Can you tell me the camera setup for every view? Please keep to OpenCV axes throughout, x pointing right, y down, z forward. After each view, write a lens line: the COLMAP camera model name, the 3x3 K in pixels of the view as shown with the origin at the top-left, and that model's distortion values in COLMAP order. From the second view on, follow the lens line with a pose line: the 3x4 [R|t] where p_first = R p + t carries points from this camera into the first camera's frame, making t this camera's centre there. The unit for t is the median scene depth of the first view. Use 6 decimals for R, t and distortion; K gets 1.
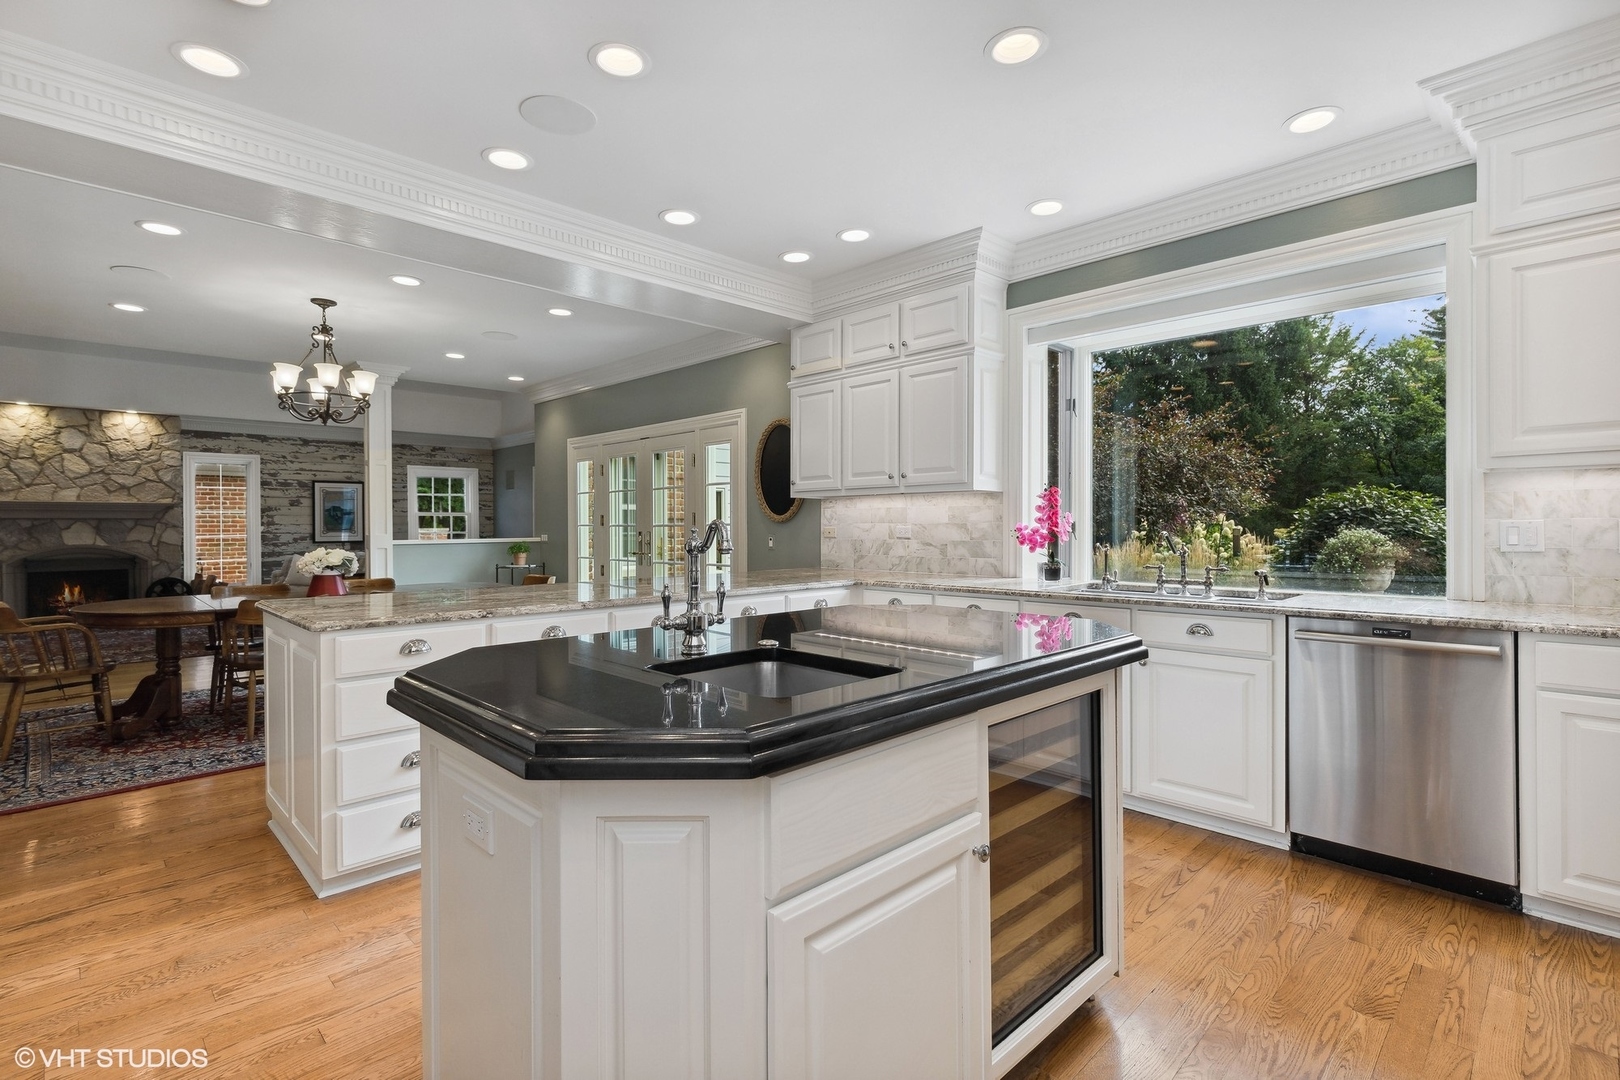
lens RADIAL K [[766.1, 0, 816.3], [0, 766.1, 535.6], [0, 0, 1]] dist [0.006291, 0.000454]
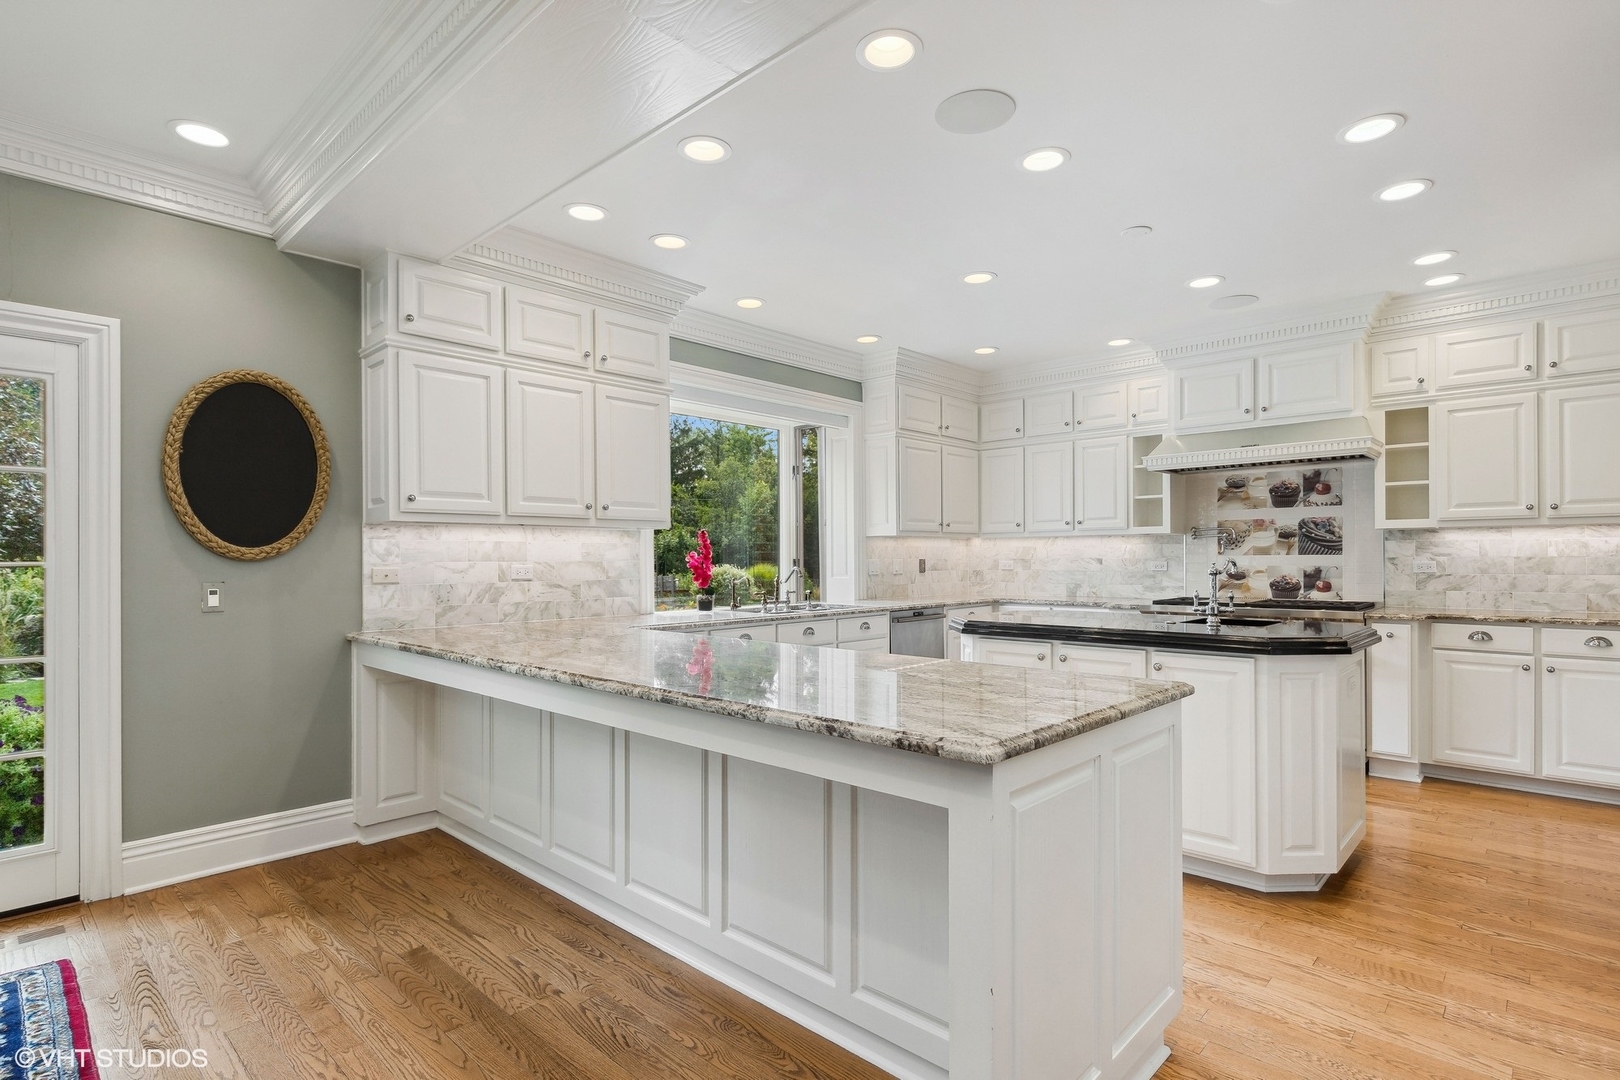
lens RADIAL K [[793.3, 0, 841.4], [0, 793.3, 556.6], [0, 0, 1]] dist [0.000053, -0.000565]
pose [[-0.054925, 0.006929, 0.998466, -0.770277], [0.018393, 0.999813, -0.005927, -0.010641], [-0.998321, 0.018039, -0.055042, 0.740829]]
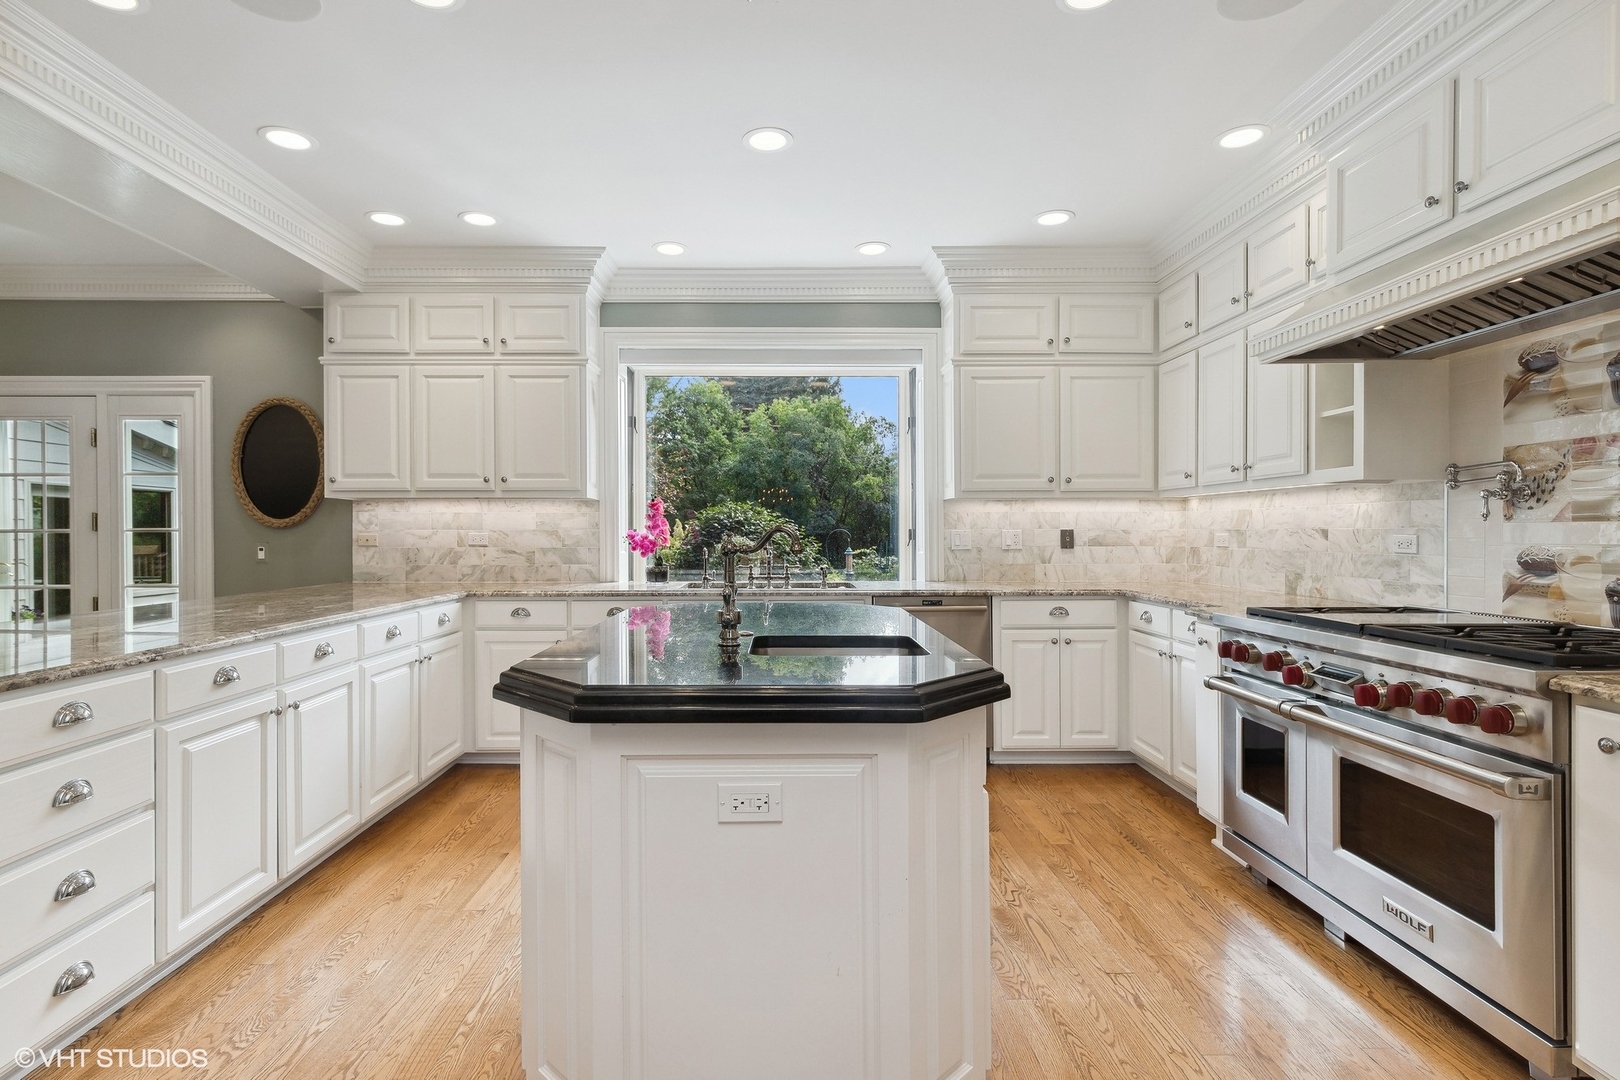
lens RADIAL K [[792.9, 0, 807.8], [0, 792.9, 537.8], [0, 0, 1]] dist [-0.002900, -0.001717]
pose [[0.689841, -0.001517, 0.723959, -0.319965], [0.007328, 0.999961, -0.004886, 0.001214], [-0.723924, 0.008676, 0.689826, 0.047663]]
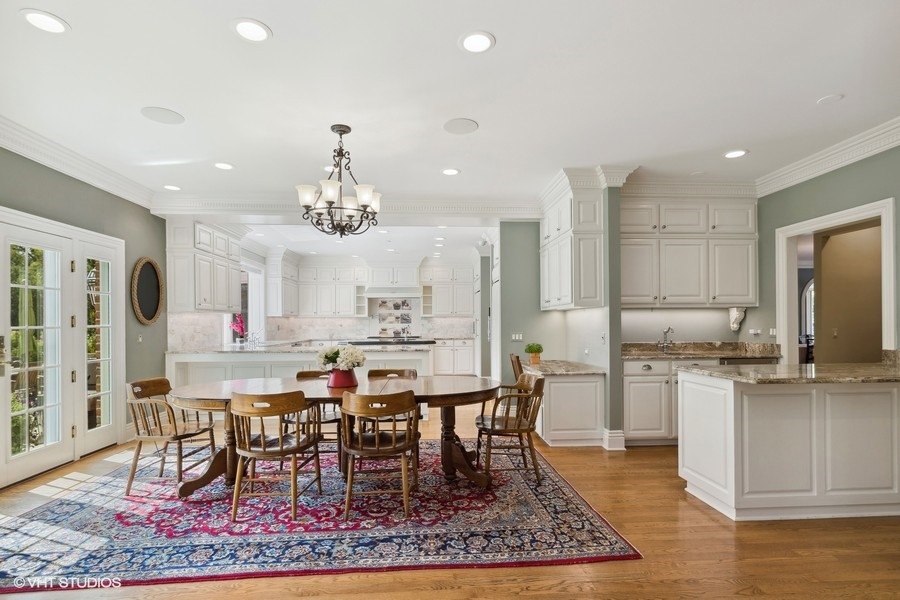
lens RADIAL K [[428.7, 0, 447.2], [0, 428.7, 324.0], [0, 0, 1]] dist [-0.000477, -0.000143]
pose [[-0.749418, 0.007333, 0.662057, -1.295182], [0.016519, 0.999834, 0.007625, -0.018552], [-0.661891, 0.016650, -0.749415, 1.513777]]
